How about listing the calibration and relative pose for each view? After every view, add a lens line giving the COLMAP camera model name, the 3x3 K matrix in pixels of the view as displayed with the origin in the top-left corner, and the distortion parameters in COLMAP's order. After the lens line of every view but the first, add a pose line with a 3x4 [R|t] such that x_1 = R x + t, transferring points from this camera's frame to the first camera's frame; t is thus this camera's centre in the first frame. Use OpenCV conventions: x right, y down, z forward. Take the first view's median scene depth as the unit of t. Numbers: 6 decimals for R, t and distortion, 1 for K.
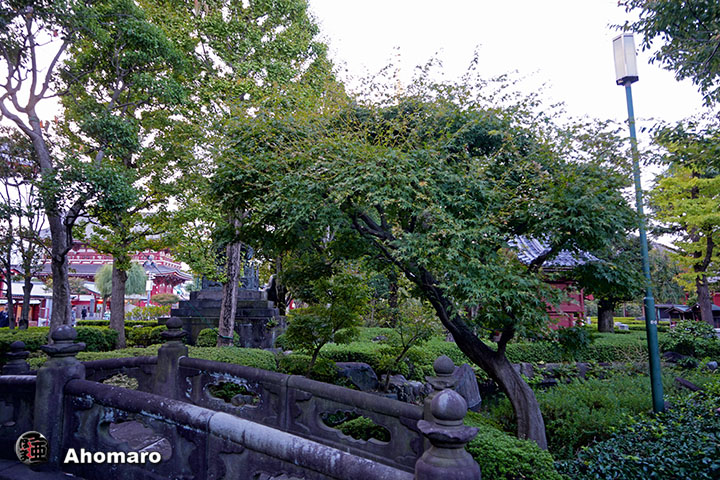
lens RADIAL K [[471.8, 0, 359.5], [0, 471.8, 239.7], [0, 0, 1]] dist [-0.030340, 0.012428]
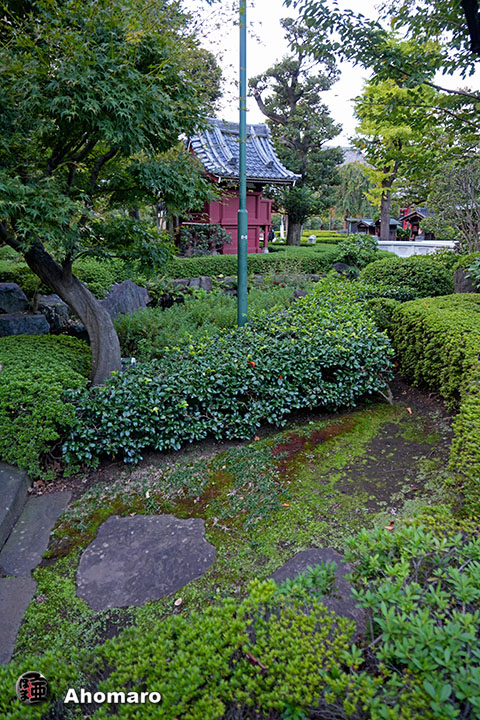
lens RADIAL K [[471.8, 0, 239.7], [0, 471.8, 359.3], [0, 0, 1]] dist [-0.030340, 0.012428]
pose [[0.954021, -0.081991, 0.288308, 0.119039], [-0.046061, 0.910334, 0.411304, 0.002931], [-0.296180, -0.405672, 0.864701, 0.024912]]
